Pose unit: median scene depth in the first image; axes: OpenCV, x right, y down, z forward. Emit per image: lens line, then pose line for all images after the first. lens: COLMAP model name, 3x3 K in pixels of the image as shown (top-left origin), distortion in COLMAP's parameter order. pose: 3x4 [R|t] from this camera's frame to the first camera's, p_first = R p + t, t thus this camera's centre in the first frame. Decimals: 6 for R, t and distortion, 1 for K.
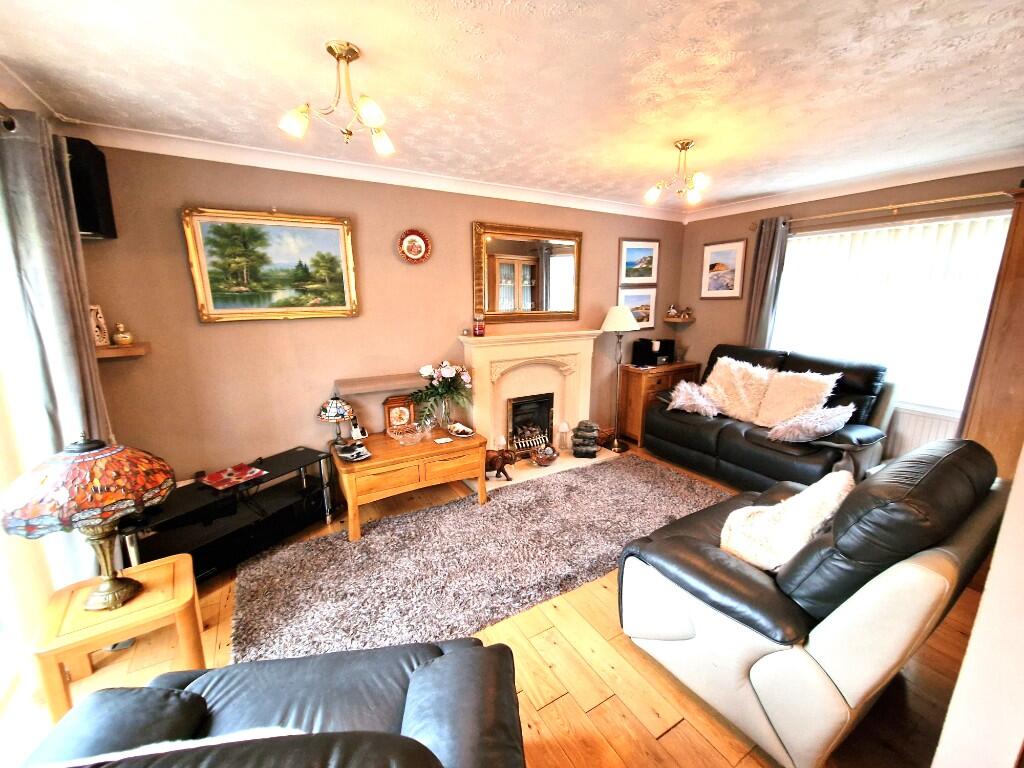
lens RADIAL K [[419.0, 0, 516.2], [0, 419.0, 387.9], [0, 0, 1]] dist [-0.000527, 0.000233]
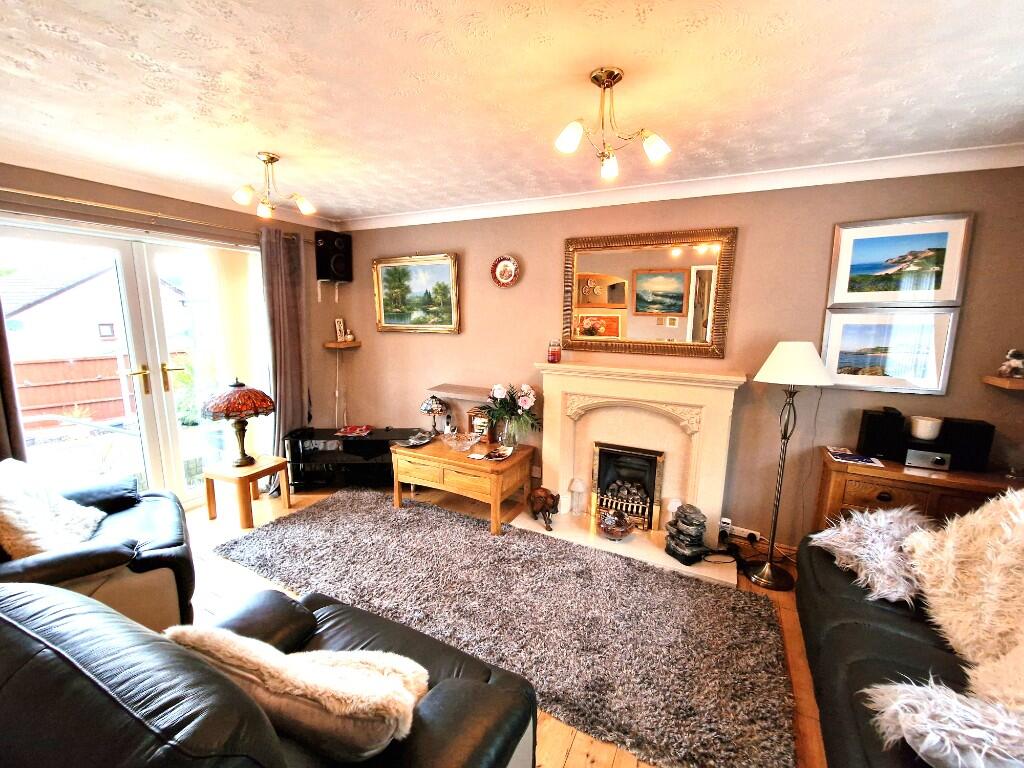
lens RADIAL K [[424.4, 0, 514.3], [0, 424.4, 387.1], [0, 0, 1]] dist [-0.000149, -0.000681]
pose [[0.533503, 0.156581, -0.831178, 0.740707], [-0.196060, 0.978842, 0.058555, -0.125276], [0.822761, 0.131722, 0.552914, 0.491210]]
